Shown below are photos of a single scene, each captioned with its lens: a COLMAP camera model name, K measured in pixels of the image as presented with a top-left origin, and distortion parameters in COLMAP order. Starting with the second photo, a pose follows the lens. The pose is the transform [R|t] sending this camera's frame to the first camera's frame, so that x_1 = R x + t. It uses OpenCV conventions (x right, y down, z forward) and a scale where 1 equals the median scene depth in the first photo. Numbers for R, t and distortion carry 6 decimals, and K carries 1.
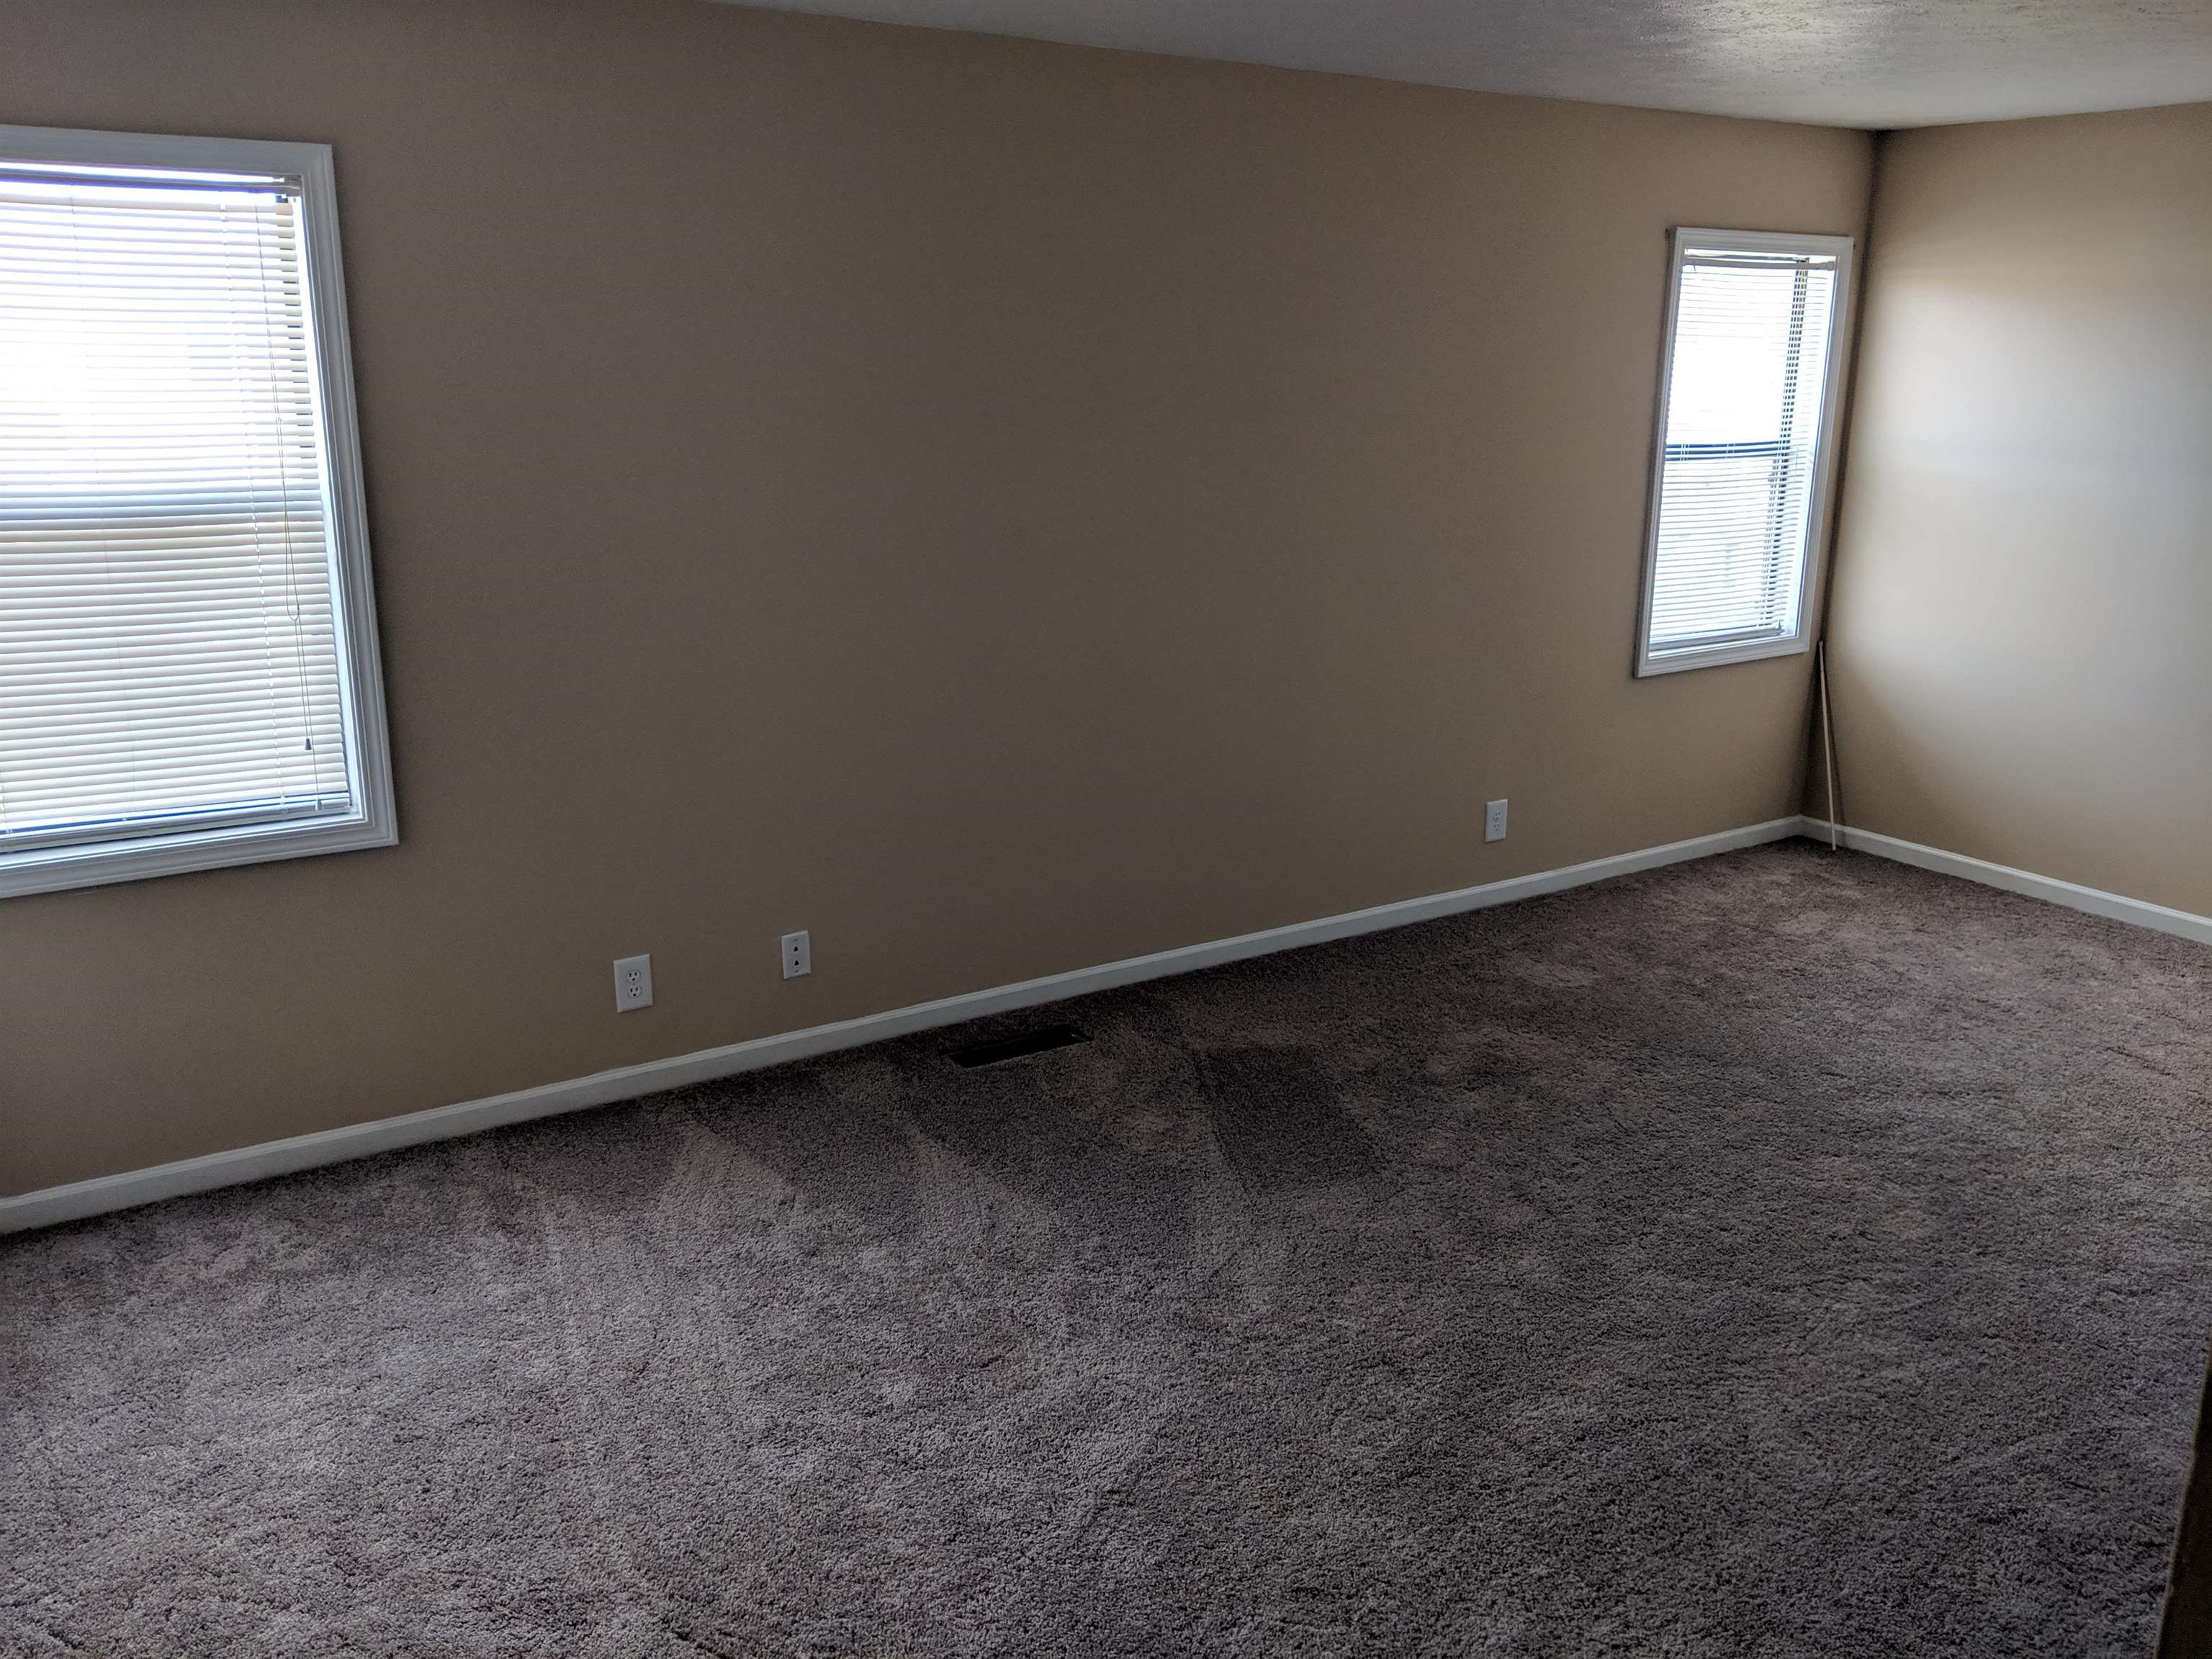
lens RADIAL K [[1780.9, 0, 1182.8], [0, 1780.9, 833.3], [0, 0, 1]] dist [0.048325, -0.083467]
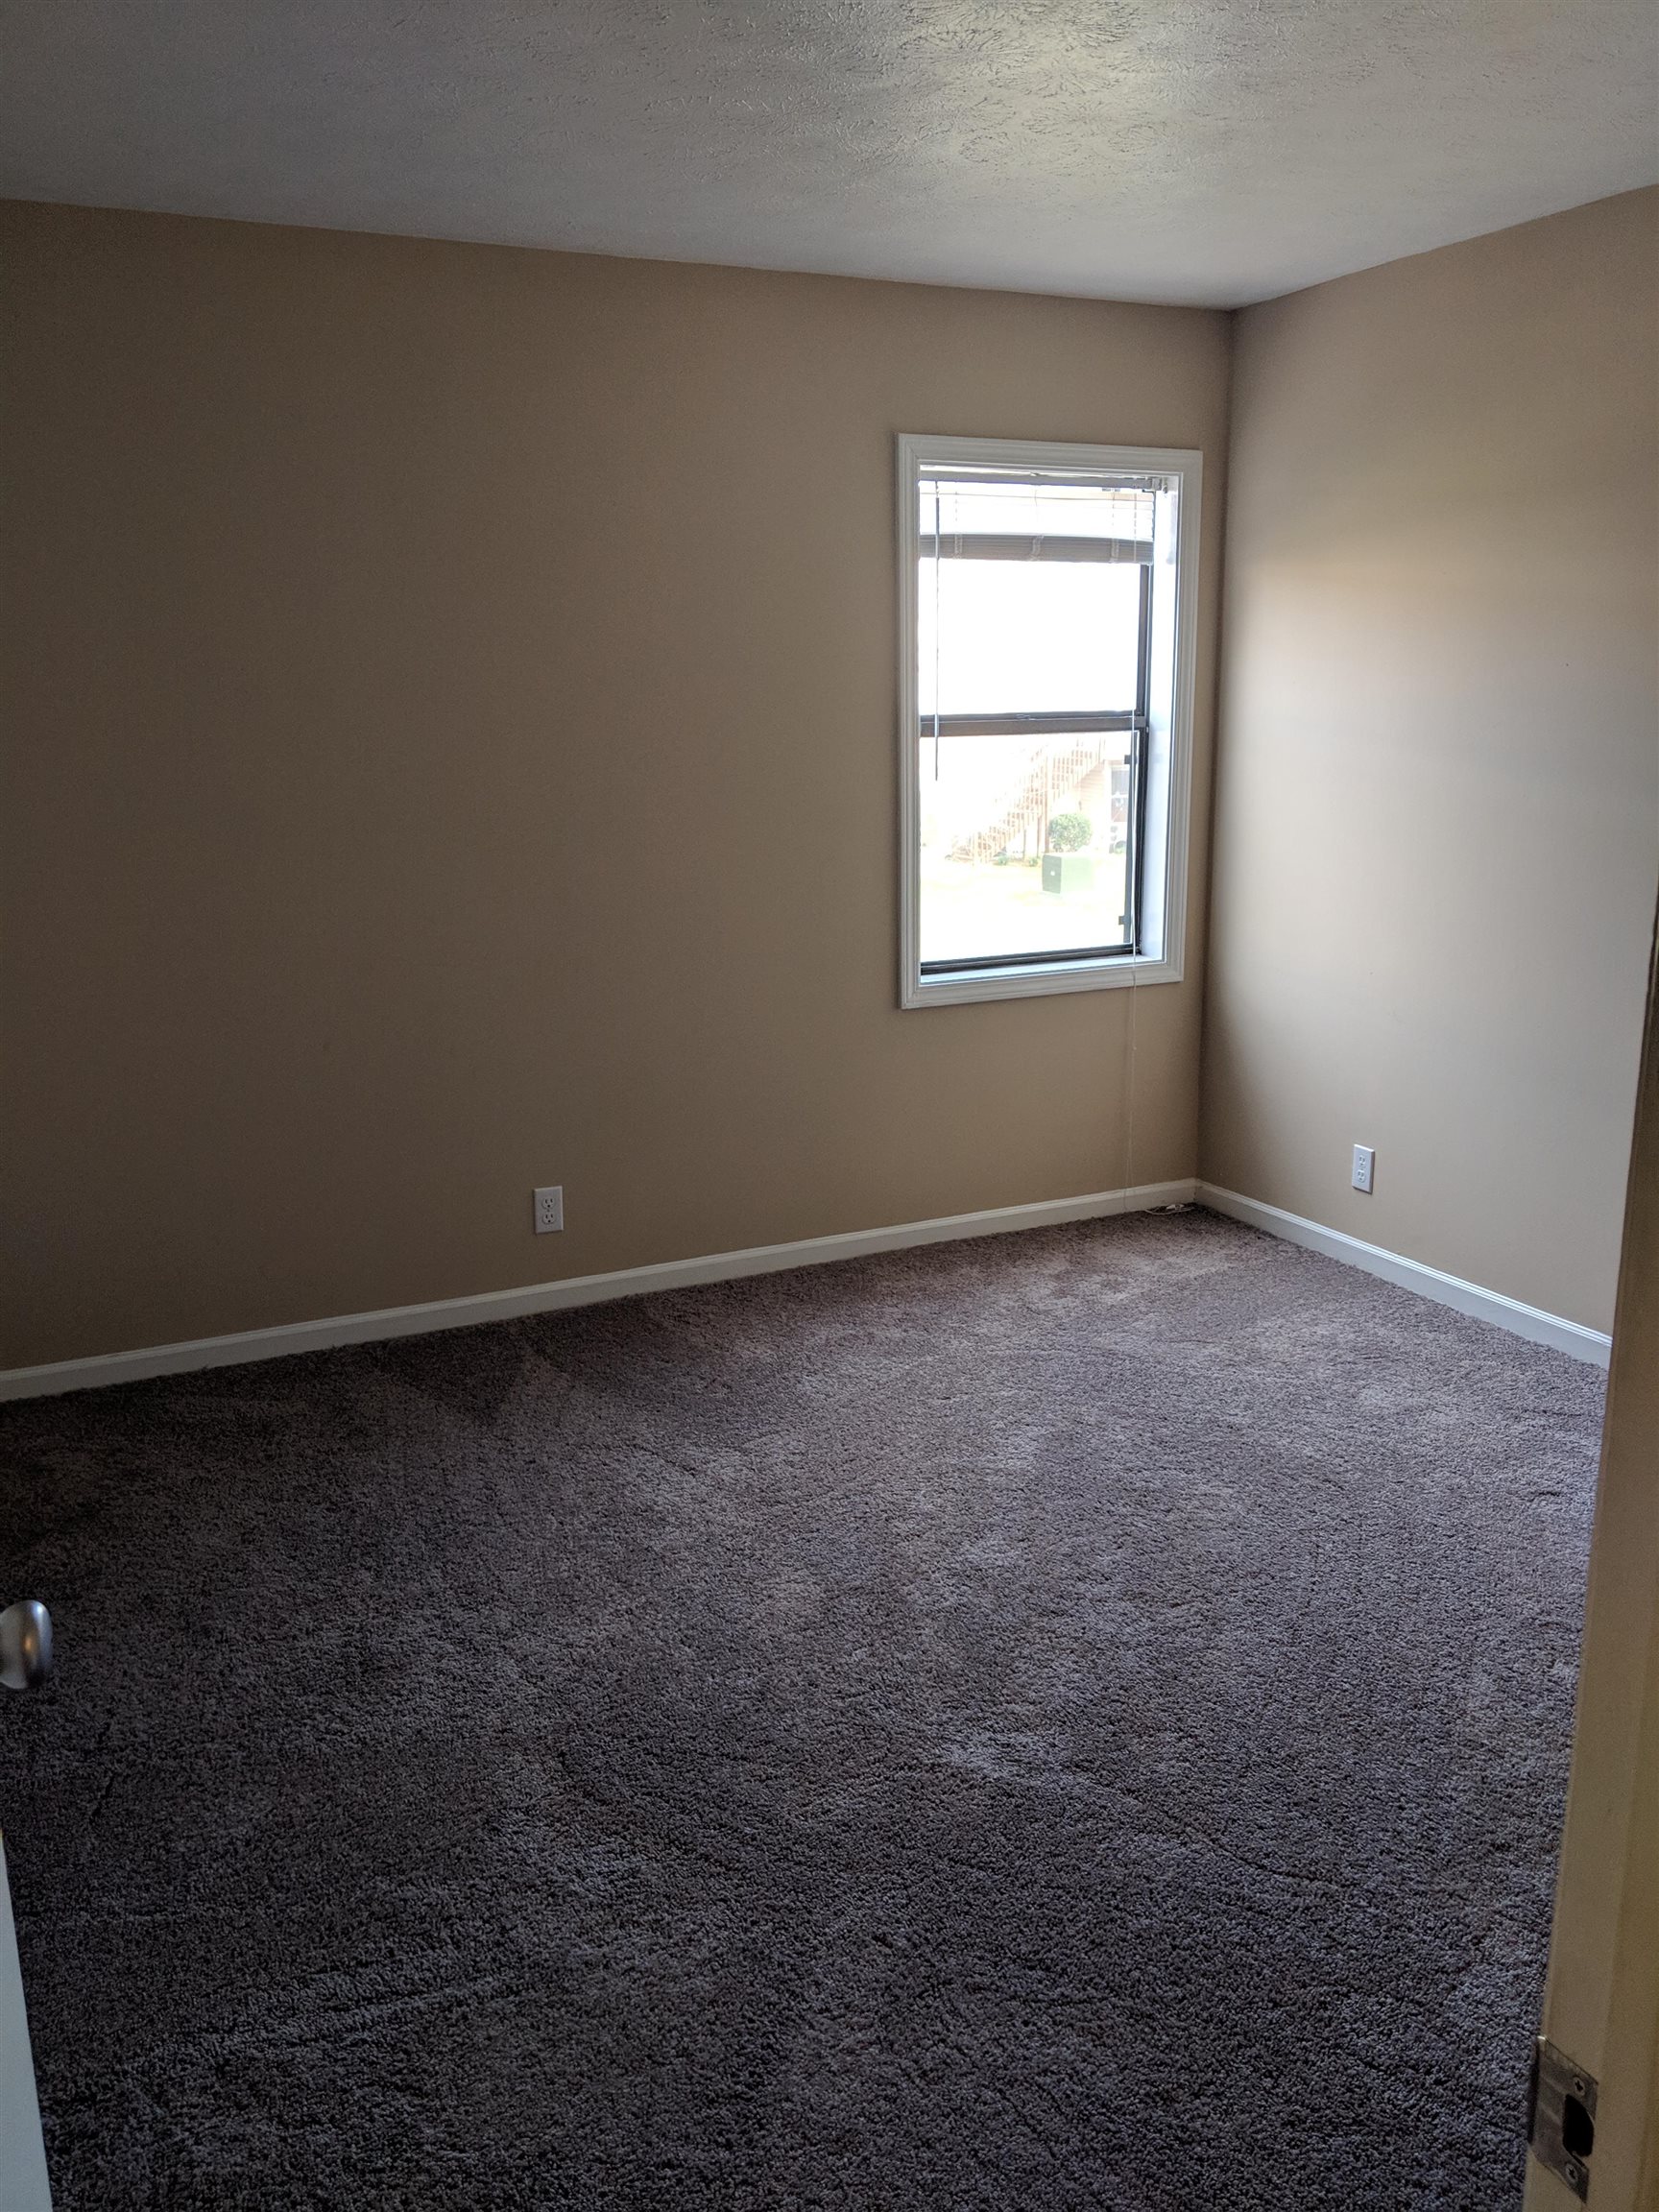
lens RADIAL K [[1780.9, 0, 854.3], [0, 1780.9, 1092.8], [0, 0, 1]] dist [0.048325, -0.083467]
pose [[0.991012, 0.041165, -0.127283, 0.336799], [-0.040397, 0.999147, 0.008607, -0.056125], [0.127529, -0.003388, 0.991829, 0.214706]]
